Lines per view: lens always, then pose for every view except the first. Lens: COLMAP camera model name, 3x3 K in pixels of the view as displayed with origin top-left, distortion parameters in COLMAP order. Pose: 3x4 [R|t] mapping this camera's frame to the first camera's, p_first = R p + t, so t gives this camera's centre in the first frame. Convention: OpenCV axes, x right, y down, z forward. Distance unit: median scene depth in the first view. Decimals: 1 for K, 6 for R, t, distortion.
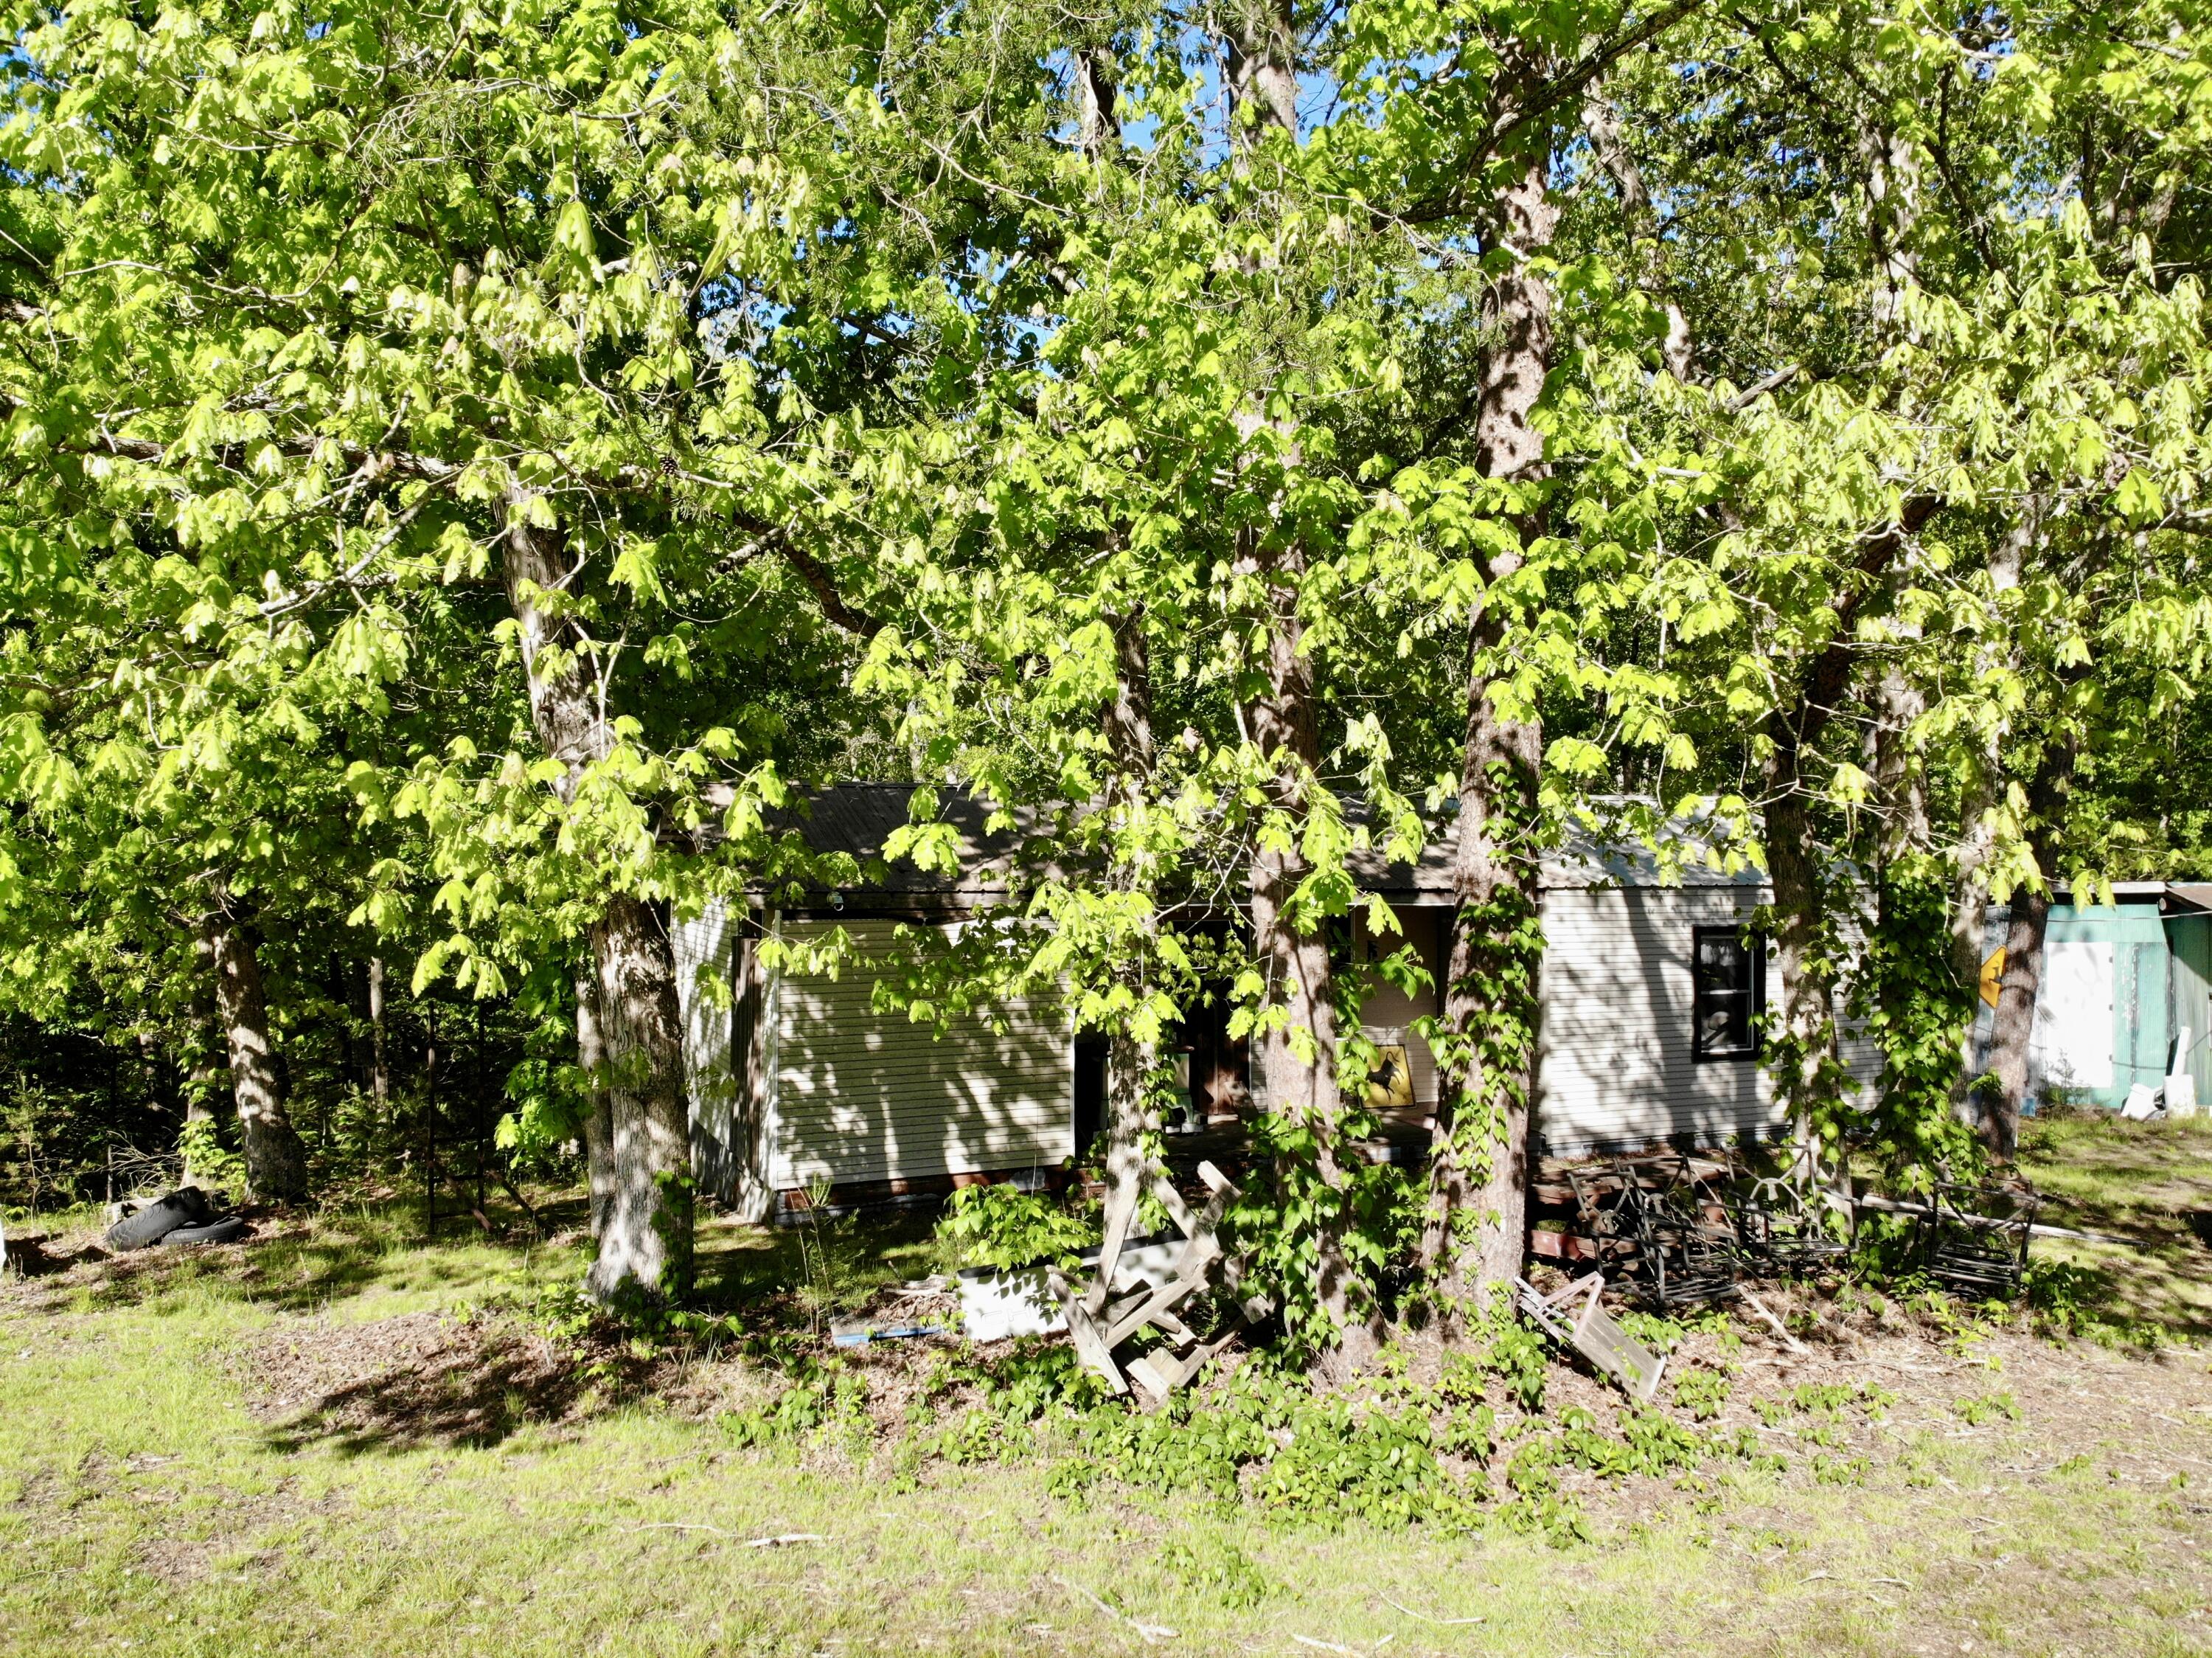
lens RADIAL K [[1559.6, 0, 1123.1], [0, 1559.6, 827.0], [0, 0, 1]] dist [0.080356, -0.175239]
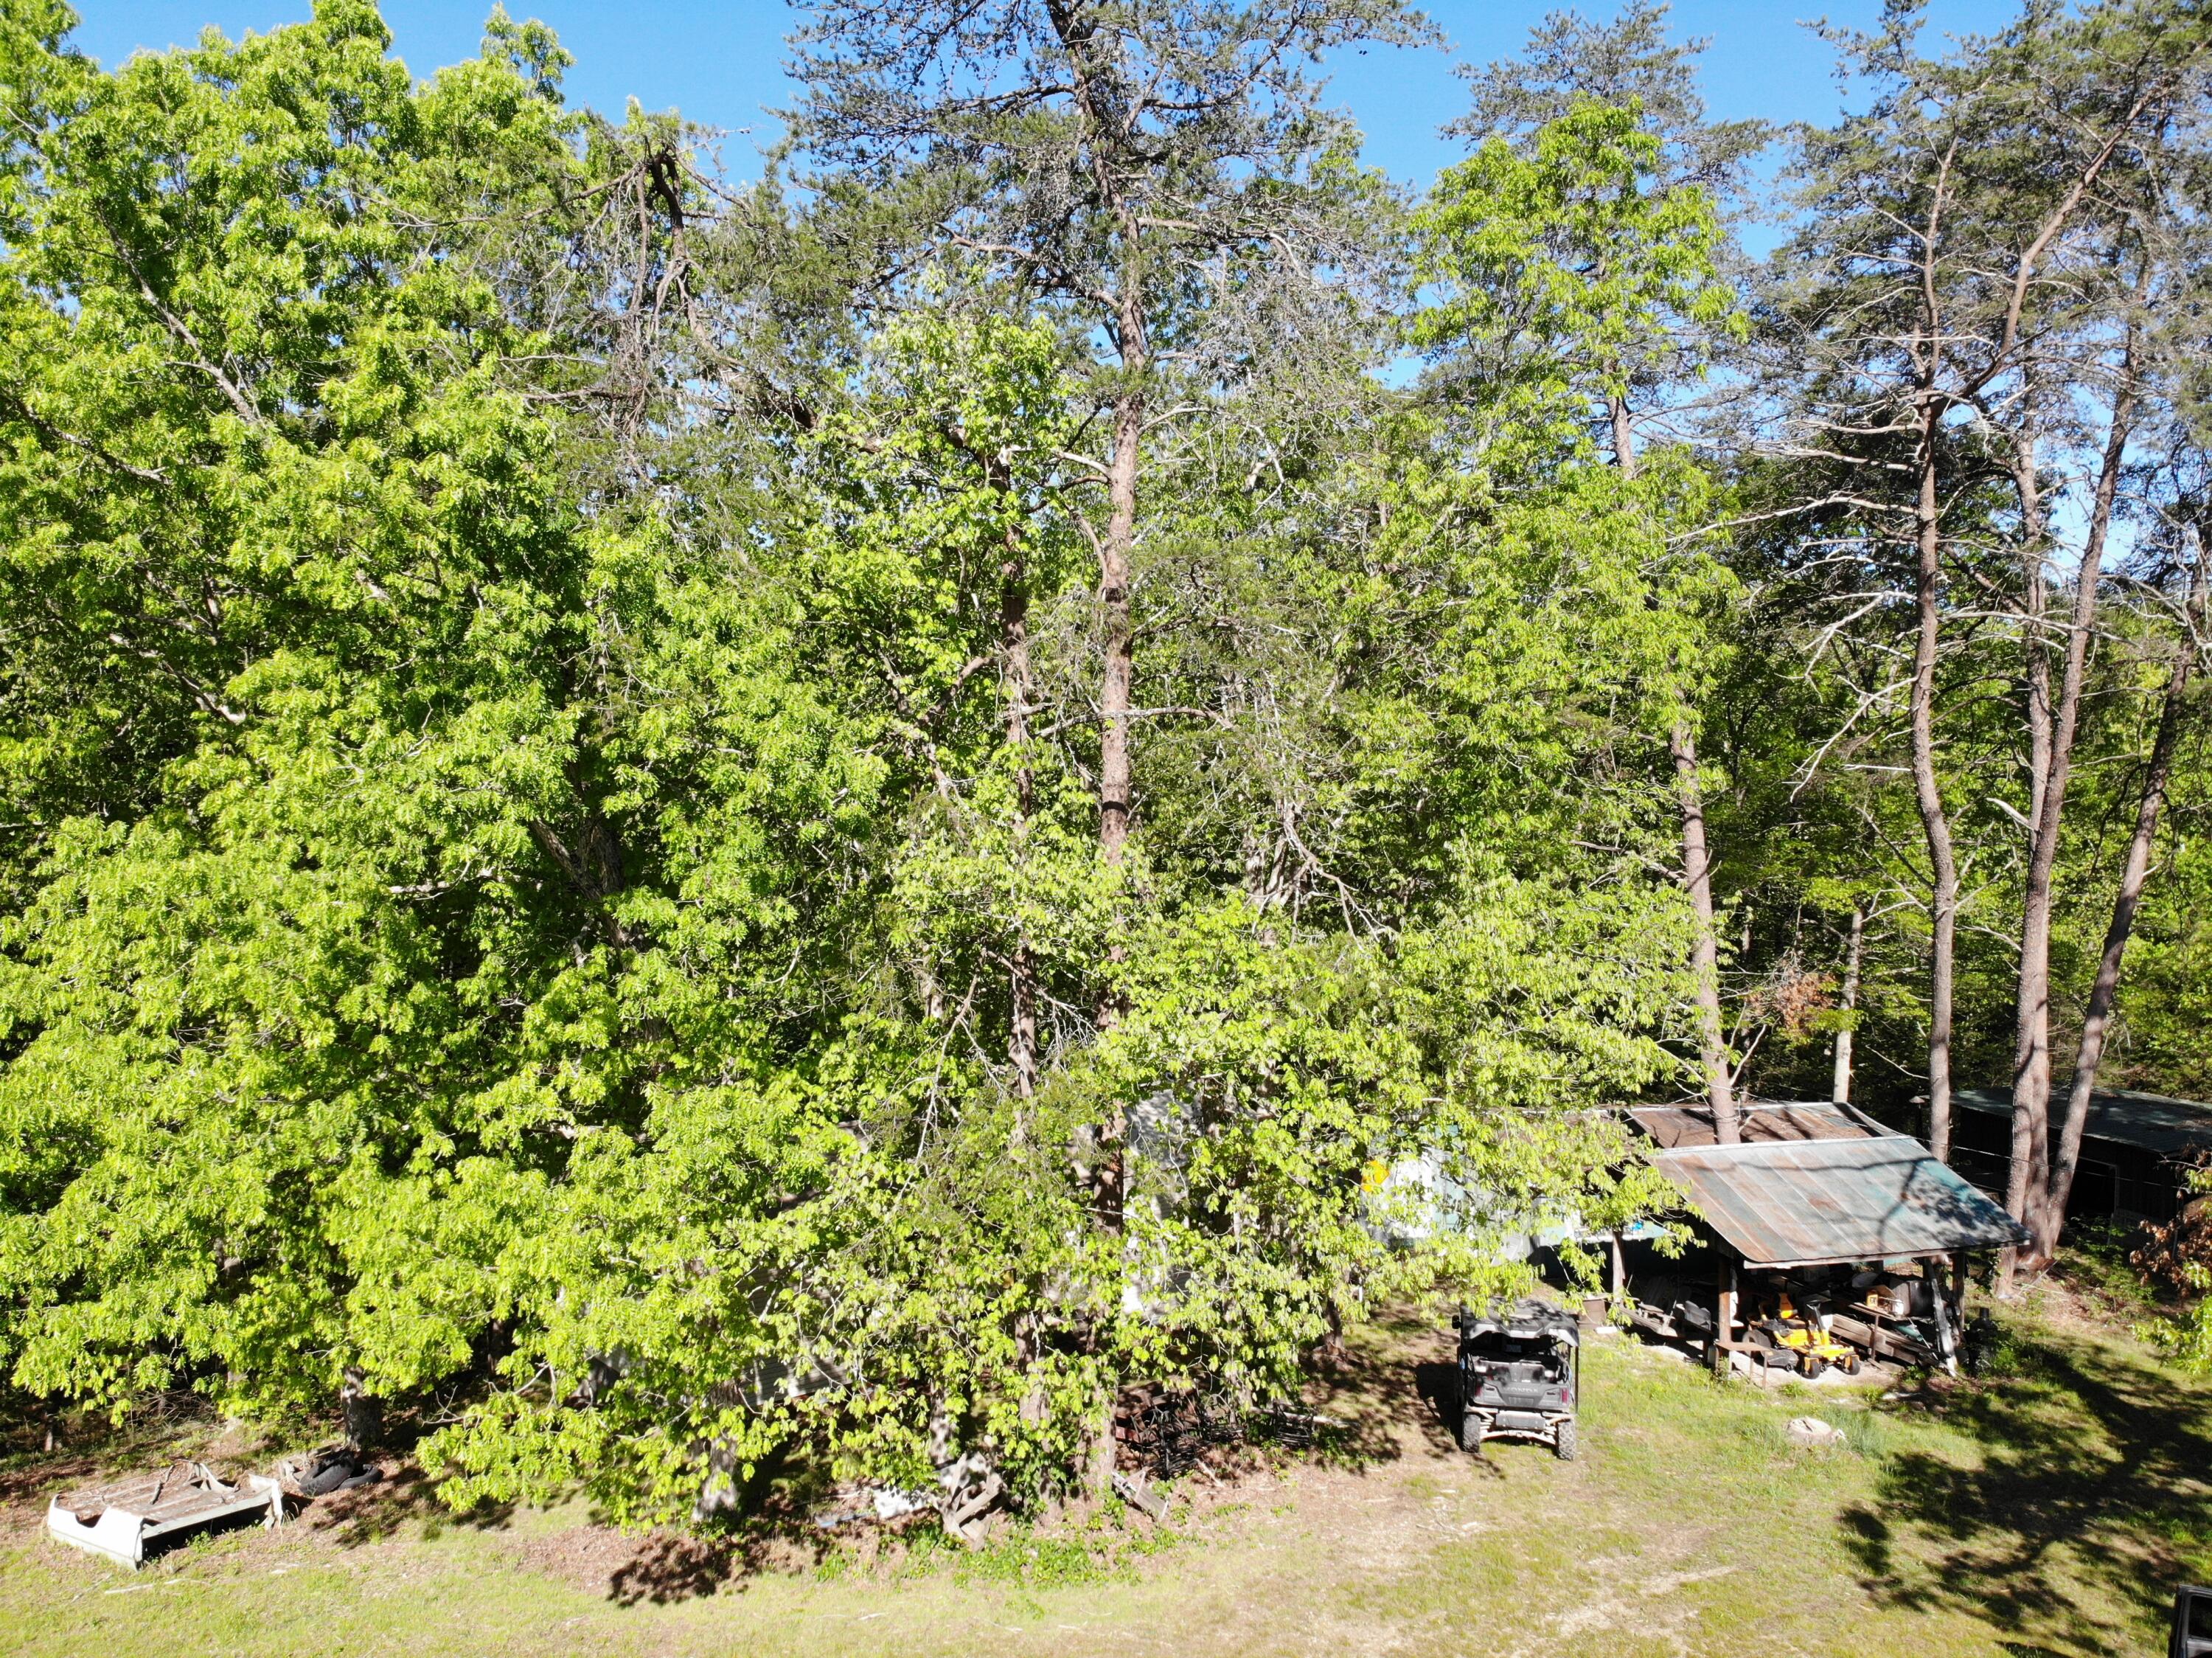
lens RADIAL K [[1559.6, 0, 1098.9], [0, 1559.6, 833.5], [0, 0, 1]] dist [0.080356, -0.175239]
pose [[0.961042, 0.007159, 0.276308, -0.474794], [-0.009110, 0.999942, 0.005778, -0.753488], [-0.276251, -0.008070, 0.961052, -1.409520]]
